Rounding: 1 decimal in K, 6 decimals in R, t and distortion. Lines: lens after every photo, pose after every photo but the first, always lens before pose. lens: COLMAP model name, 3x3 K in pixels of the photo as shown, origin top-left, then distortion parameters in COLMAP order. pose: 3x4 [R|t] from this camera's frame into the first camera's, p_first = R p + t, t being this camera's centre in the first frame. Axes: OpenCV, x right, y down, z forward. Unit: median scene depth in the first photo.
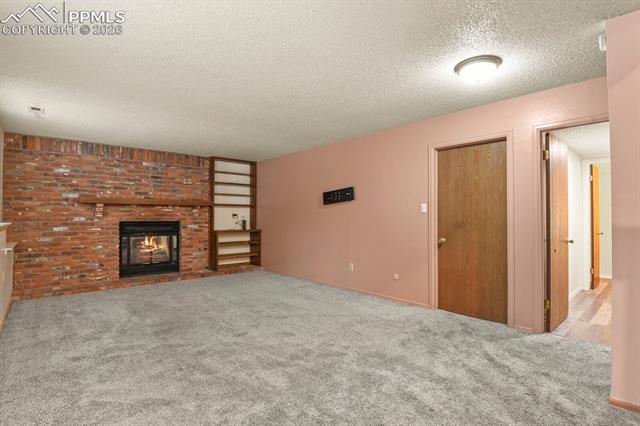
lens RADIAL K [[313.7, 0, 320.5], [0, 313.7, 213.2], [0, 0, 1]] dist [-0.018588, -0.001518]
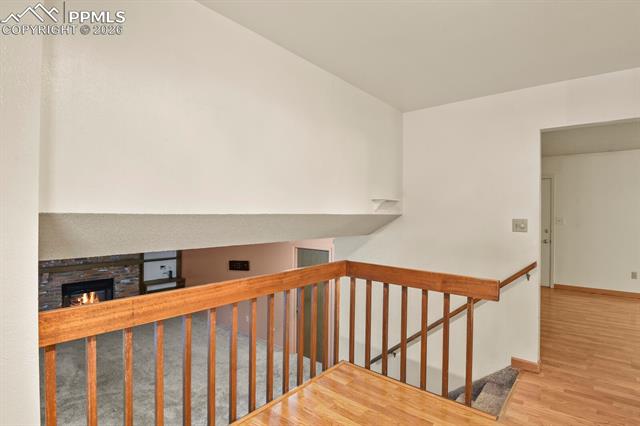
lens RADIAL K [[326.4, 0, 320.5], [0, 326.4, 212.6], [0, 0, 1]] dist [-0.029417, -0.000882]
pose [[0.989754, 0.008244, 0.142543, 0.177840], [-0.009281, 0.999935, 0.006615, -0.260046], [-0.142479, -0.007870, 0.989767, -0.379345]]
